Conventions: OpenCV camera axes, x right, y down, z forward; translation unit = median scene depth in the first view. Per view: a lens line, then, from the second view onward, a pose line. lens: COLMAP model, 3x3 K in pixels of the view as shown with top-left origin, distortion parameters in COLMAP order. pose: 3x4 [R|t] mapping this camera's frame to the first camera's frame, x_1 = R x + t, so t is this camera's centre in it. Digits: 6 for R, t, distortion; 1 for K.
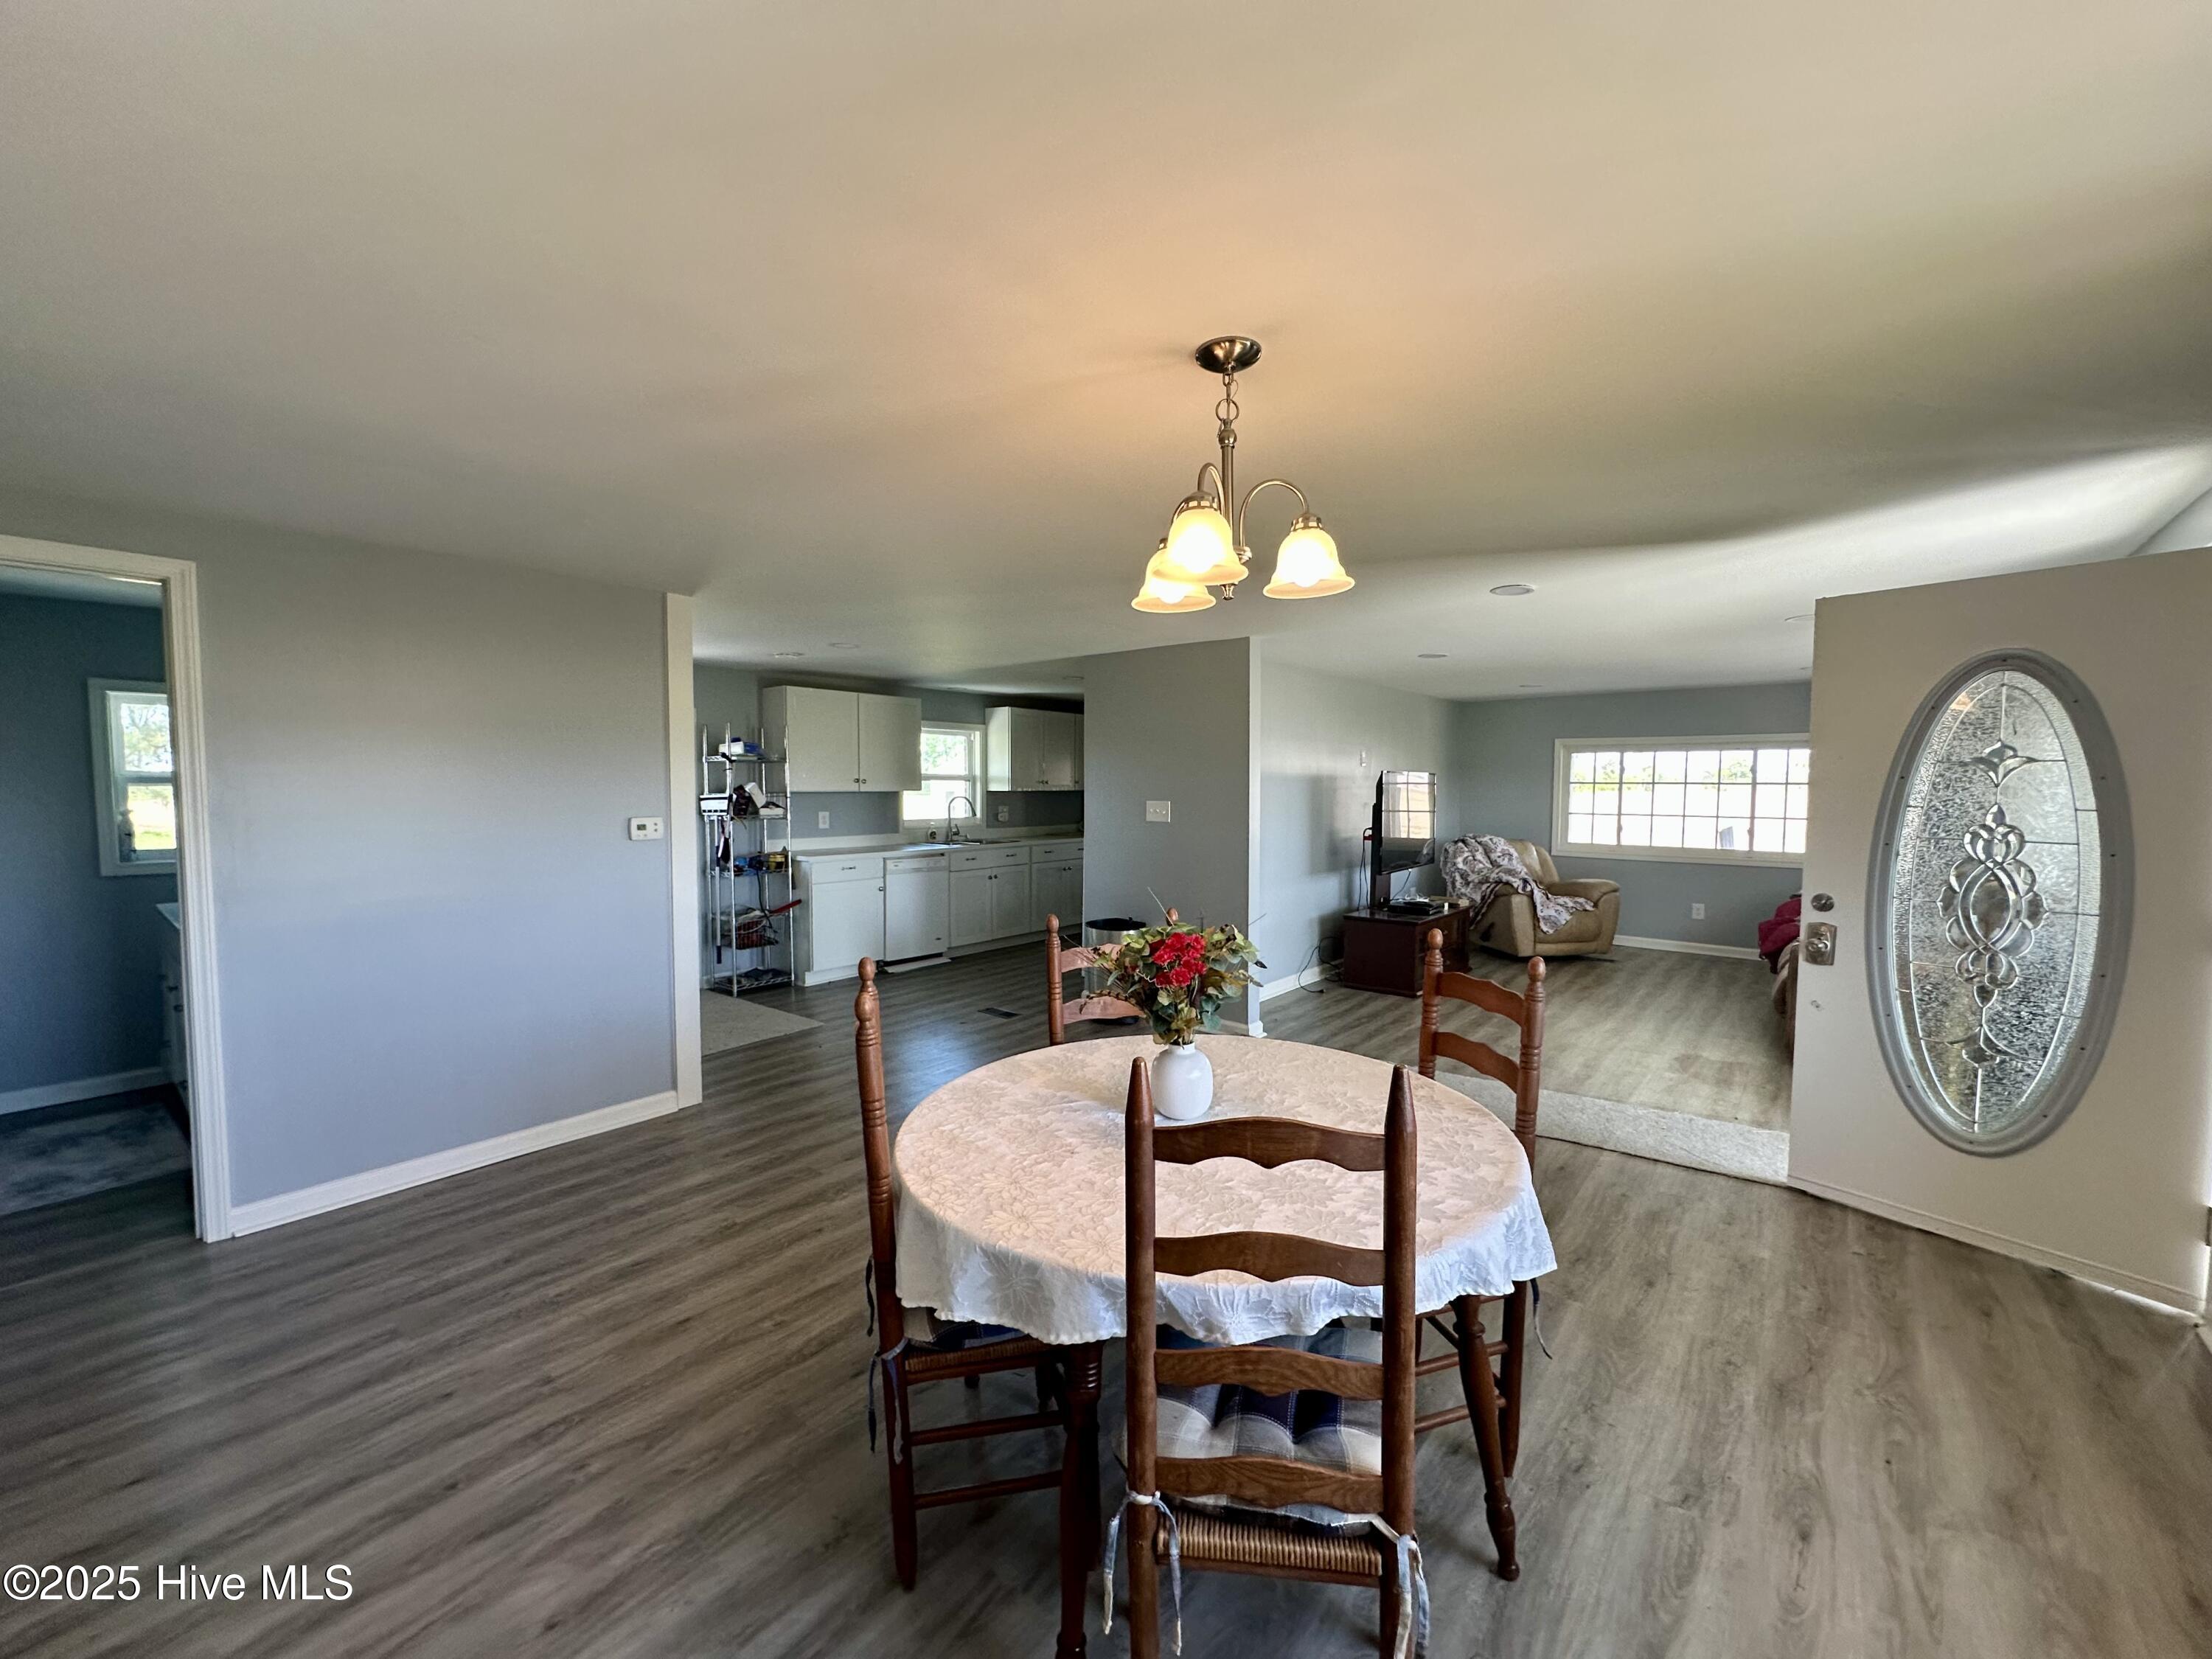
lens RADIAL K [[873.4, 0, 1099.9], [0, 873.4, 822.0], [0, 0, 1]] dist [-0.003117, 0.000344]
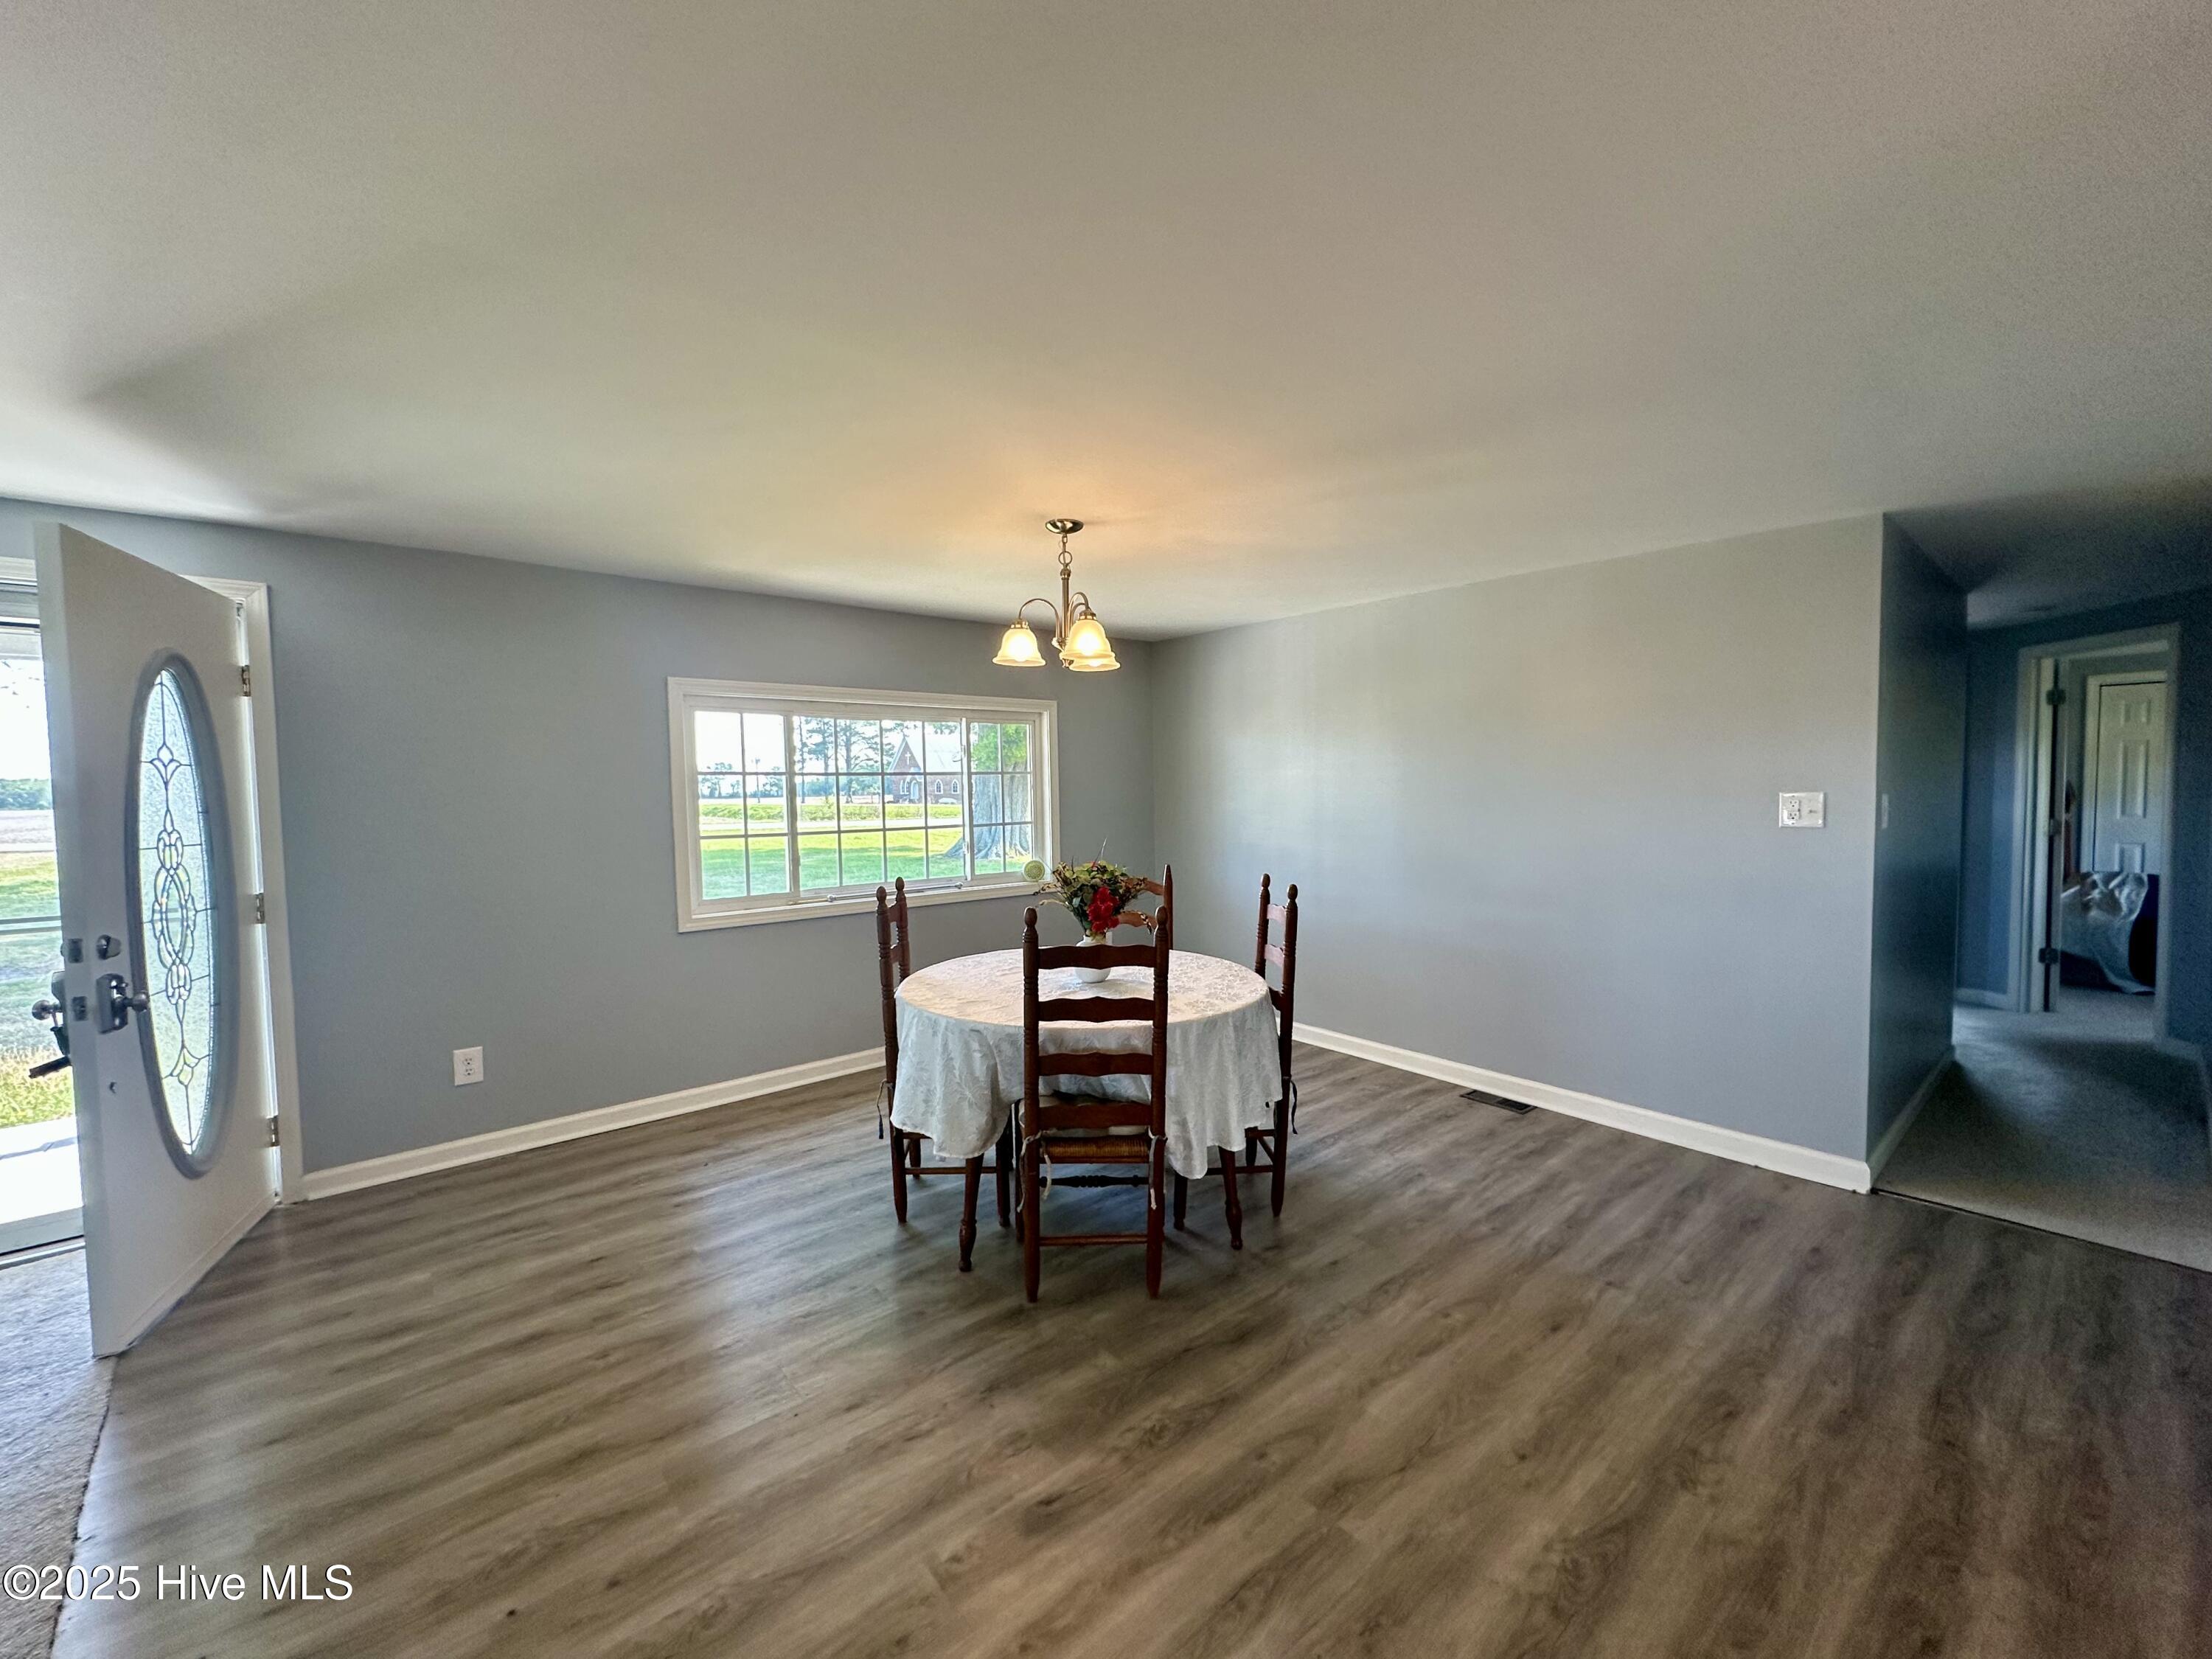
lens RADIAL K [[873.4, 0, 1098.2], [0, 873.4, 843.2], [0, 0, 1]] dist [-0.003117, 0.000344]
pose [[-0.983873, 0.002767, 0.178849, -0.166159], [0.022010, 0.994155, 0.105699, -0.071665], [-0.177512, 0.107931, -0.978182, 2.081767]]
